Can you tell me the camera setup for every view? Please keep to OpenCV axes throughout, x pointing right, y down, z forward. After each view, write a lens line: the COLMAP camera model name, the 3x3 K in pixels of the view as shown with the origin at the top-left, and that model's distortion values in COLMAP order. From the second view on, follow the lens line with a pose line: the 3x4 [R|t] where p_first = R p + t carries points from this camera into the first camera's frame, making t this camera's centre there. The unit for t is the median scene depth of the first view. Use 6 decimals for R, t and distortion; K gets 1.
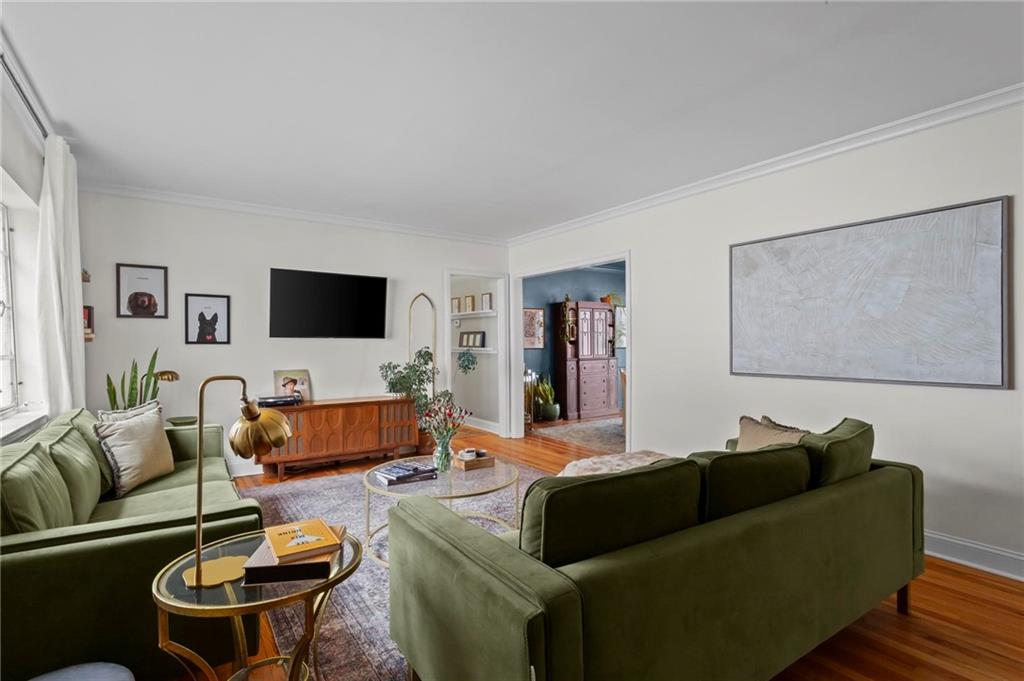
lens RADIAL K [[491.4, 0, 504.1], [0, 491.4, 345.7], [0, 0, 1]] dist [-0.002219, 0.003216]
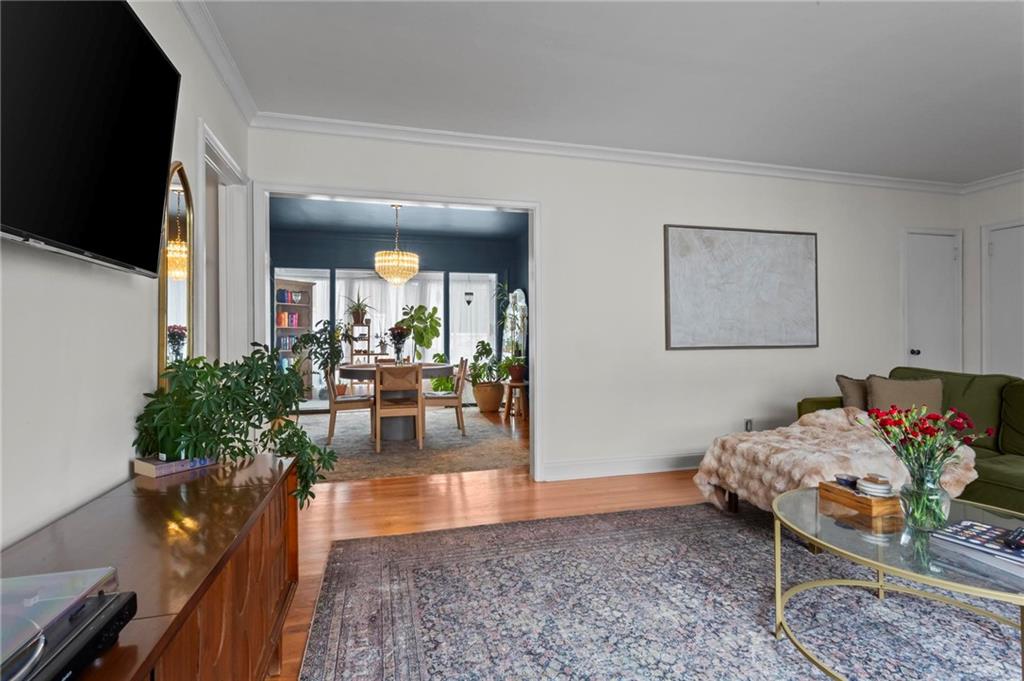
lens RADIAL K [[491.4, 0, 513.8], [0, 491.4, 337.7], [0, 0, 1]] dist [-0.002219, 0.003216]
pose [[0.313515, 0.001001, 0.949583, -0.649989], [0.013443, 0.999895, -0.005492, 0.036560], [-0.949488, 0.014487, 0.313468, 1.033967]]
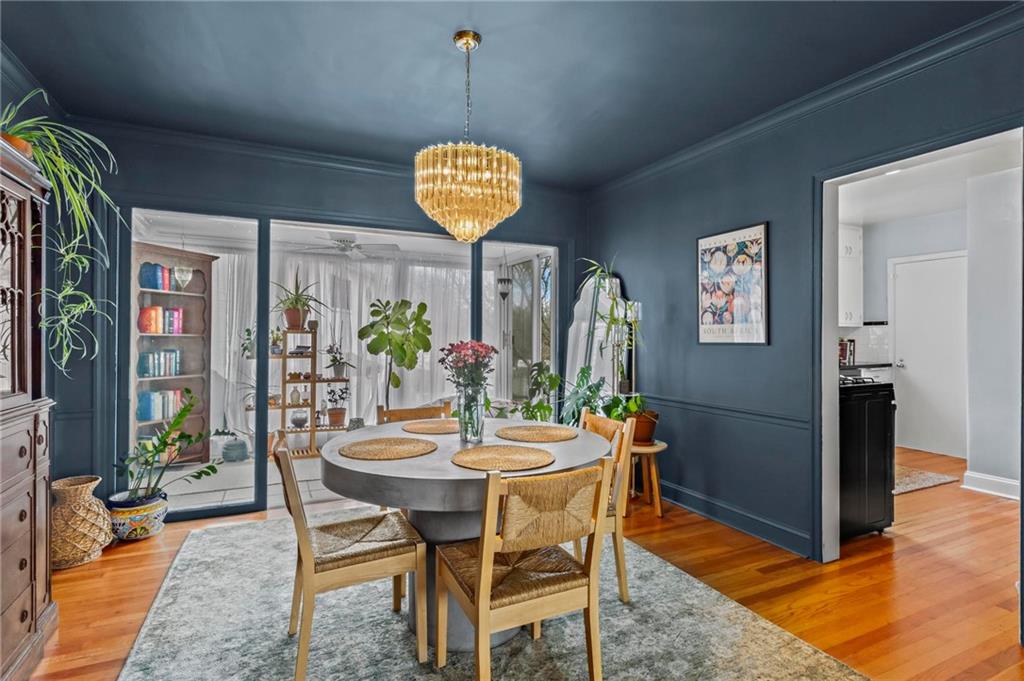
lens RADIAL K [[491.4, 0, 507.5], [0, 491.4, 338.7], [0, 0, 1]] dist [-0.002219, 0.003216]
pose [[0.136282, 0.008438, 0.990634, 0.039088], [0.008937, 0.999913, -0.009746, -0.005423], [-0.990630, 0.010182, 0.136195, 1.677438]]
